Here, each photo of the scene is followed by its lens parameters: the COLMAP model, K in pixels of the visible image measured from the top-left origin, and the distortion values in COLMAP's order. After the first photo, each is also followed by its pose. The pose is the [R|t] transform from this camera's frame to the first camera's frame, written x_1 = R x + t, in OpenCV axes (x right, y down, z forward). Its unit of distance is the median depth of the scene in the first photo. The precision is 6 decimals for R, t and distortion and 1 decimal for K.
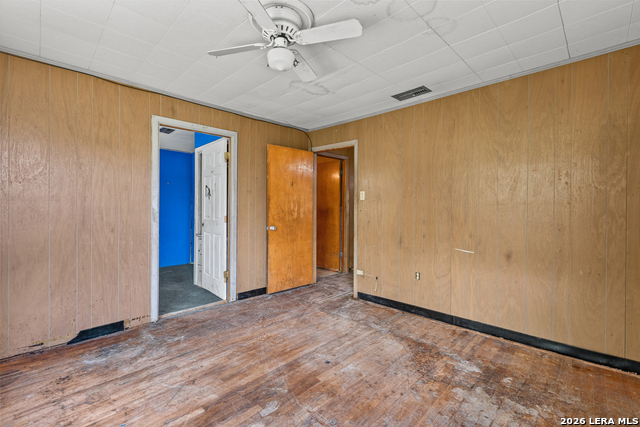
lens RADIAL K [[284.8, 0, 319.9], [0, 284.8, 210.1], [0, 0, 1]] dist [-0.000644, -0.000531]
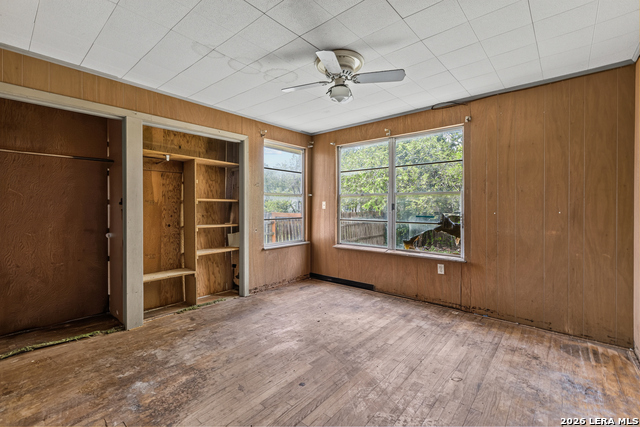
lens RADIAL K [[284.8, 0, 320.1], [0, 284.8, 209.8], [0, 0, 1]] dist [-0.000644, -0.000531]
pose [[-0.997629, -0.002740, -0.068760, 0.035405], [-0.004239, 0.999756, 0.021664, -0.017646], [0.068684, 0.021904, -0.997398, 2.035598]]
